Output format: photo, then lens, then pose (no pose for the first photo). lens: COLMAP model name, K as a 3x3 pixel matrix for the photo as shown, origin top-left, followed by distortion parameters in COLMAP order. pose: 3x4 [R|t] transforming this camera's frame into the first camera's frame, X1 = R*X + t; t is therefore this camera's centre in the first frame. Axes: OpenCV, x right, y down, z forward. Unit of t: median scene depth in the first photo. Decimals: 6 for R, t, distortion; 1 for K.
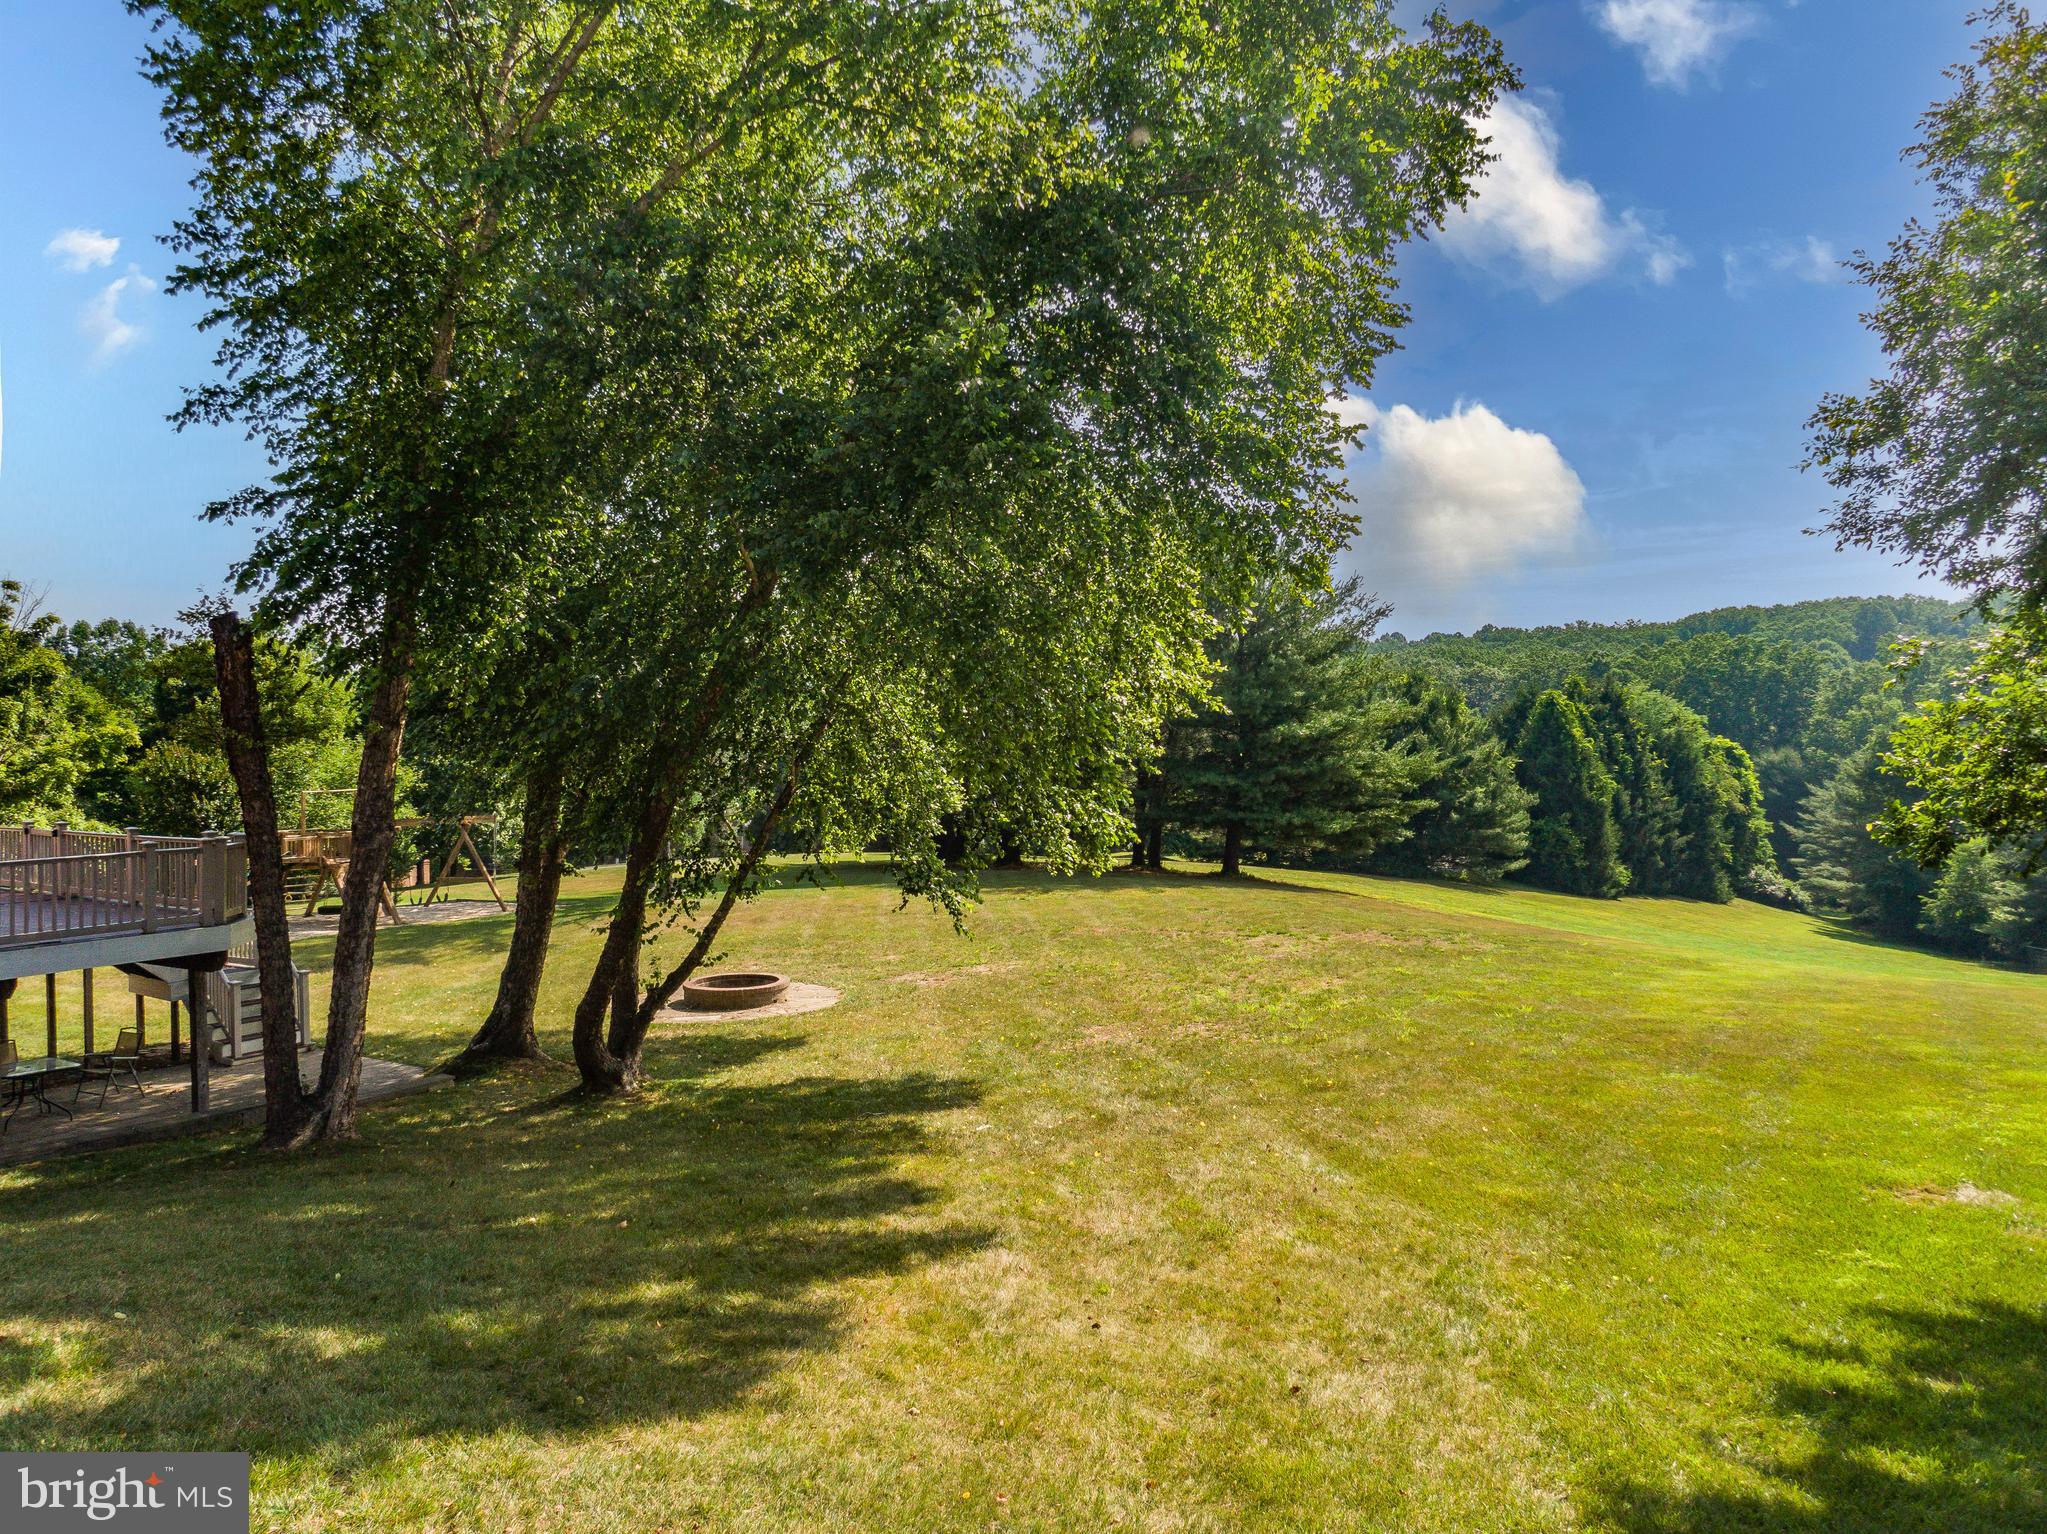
lens RADIAL K [[1476.7, 0, 1009.2], [0, 1476.7, 776.4], [0, 0, 1]] dist [0.012827, -0.005694]
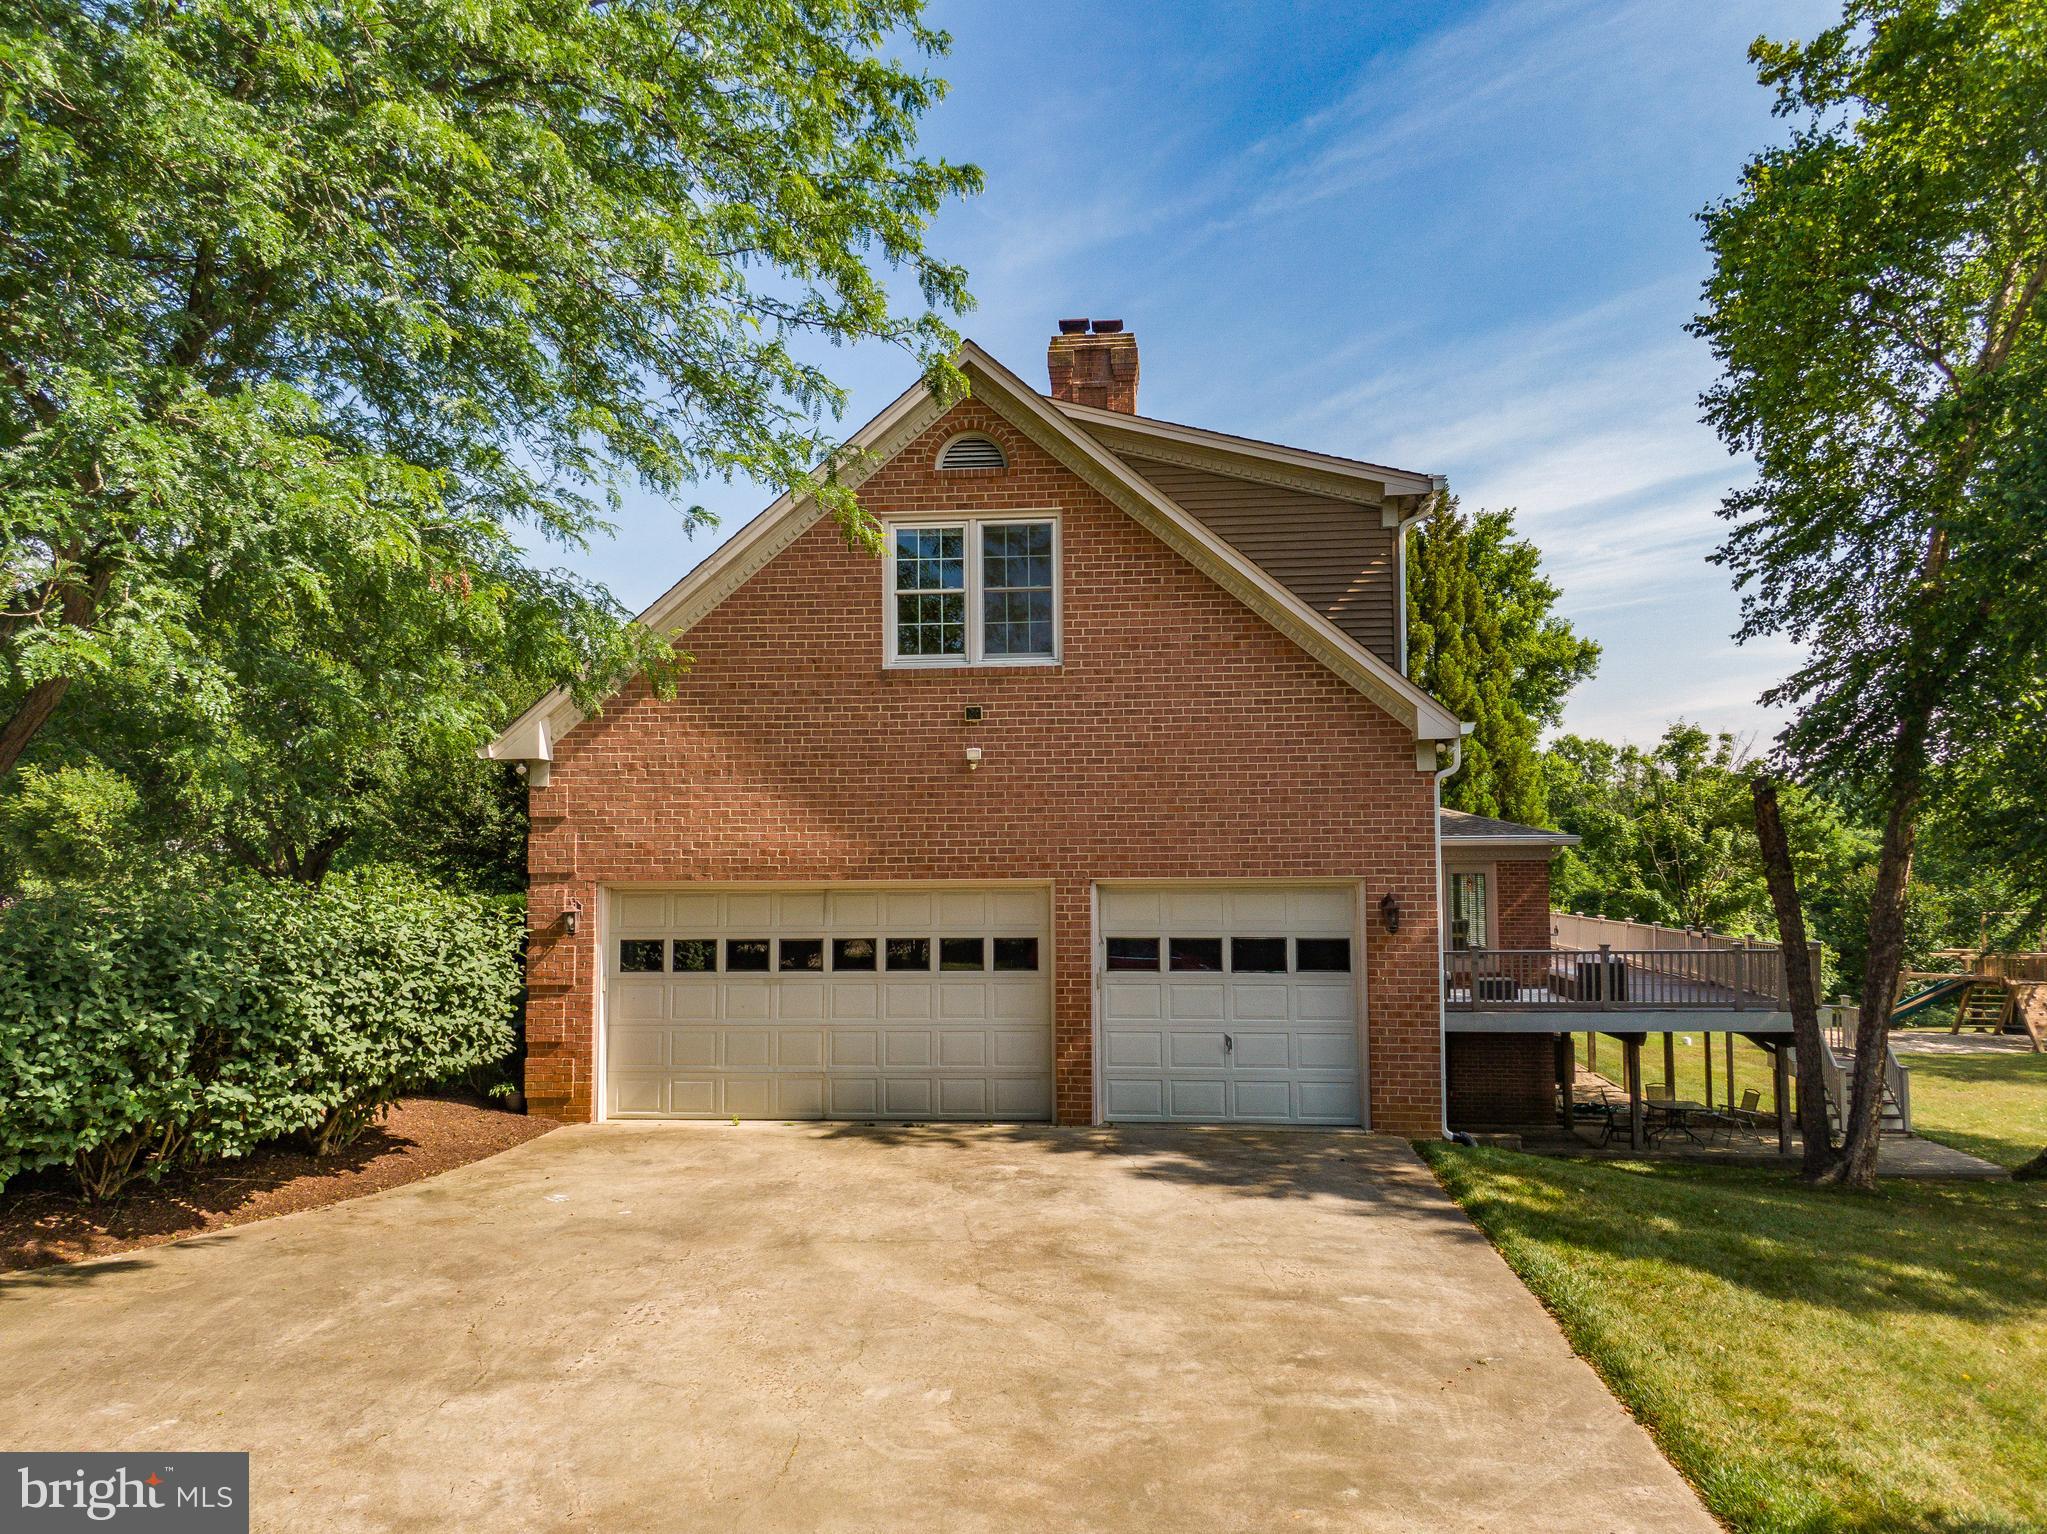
lens RADIAL K [[1476.7, 0, 1003.2], [0, 1476.7, 781.2], [0, 0, 1]] dist [0.012827, -0.005694]
pose [[0.458954, -0.048286, -0.887147, 0.150268], [-0.018121, 0.997806, -0.063683, -0.002622], [0.888275, 0.045304, 0.457072, -0.102711]]
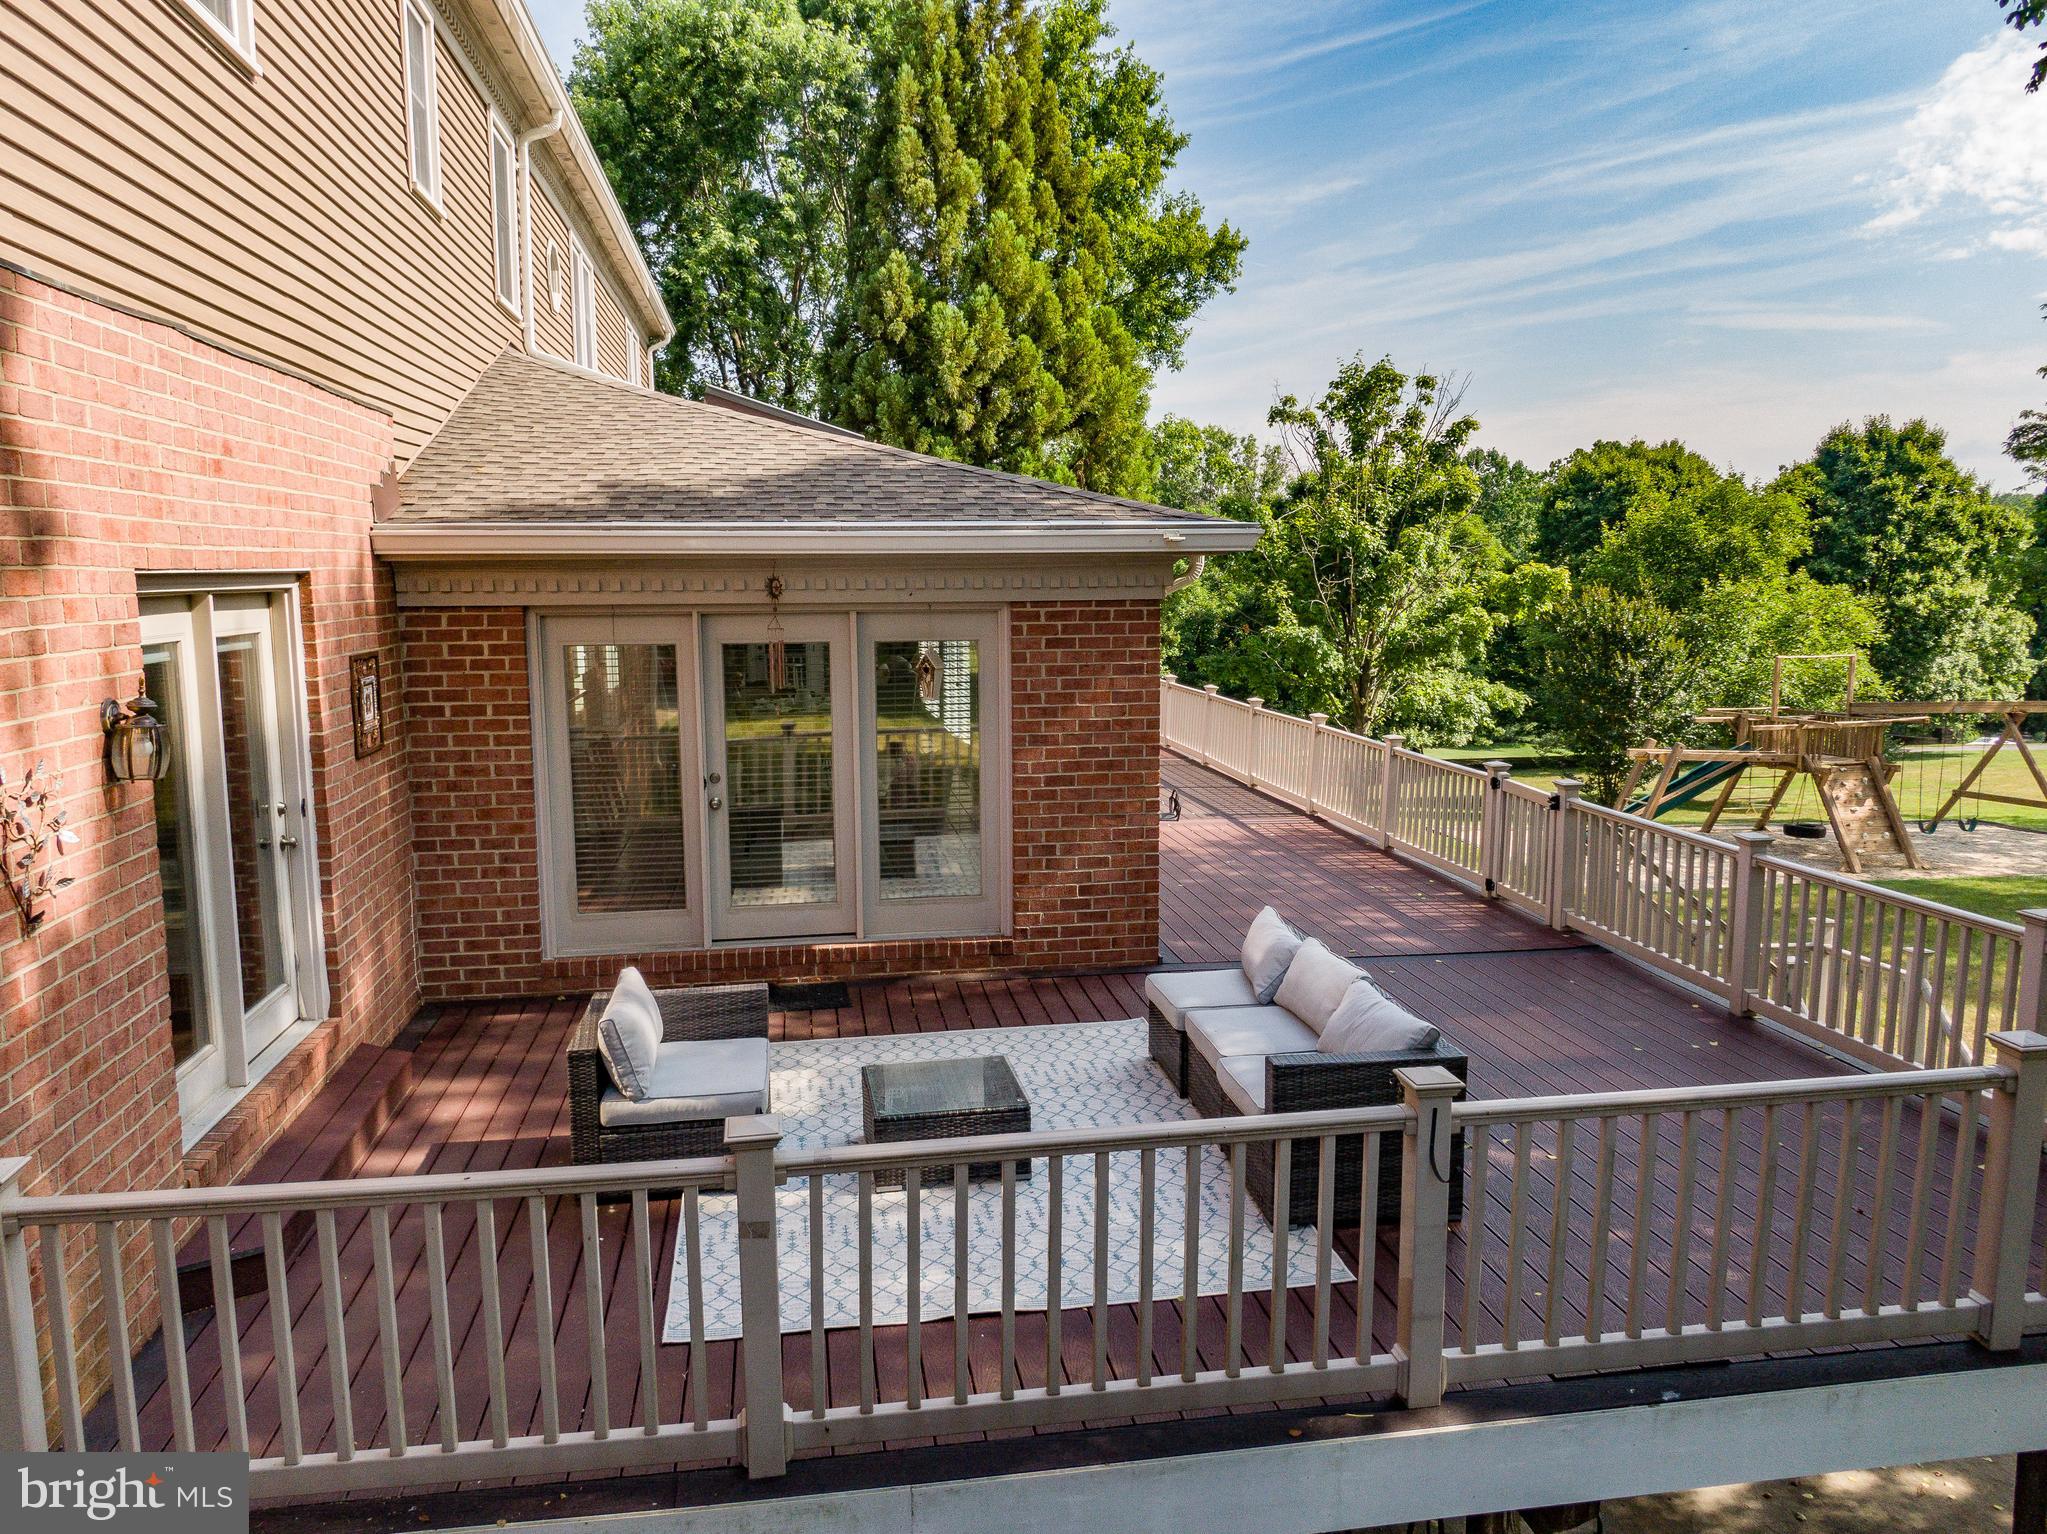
lens RADIAL K [[1476.7, 0, 1027.2], [0, 1476.7, 781.7], [0, 0, 1]] dist [0.012827, -0.005694]
pose [[0.677395, 0.103037, -0.728368, -0.232333], [-0.014118, 0.991780, 0.127170, -0.016047], [0.735484, -0.075861, 0.673282, 0.312775]]
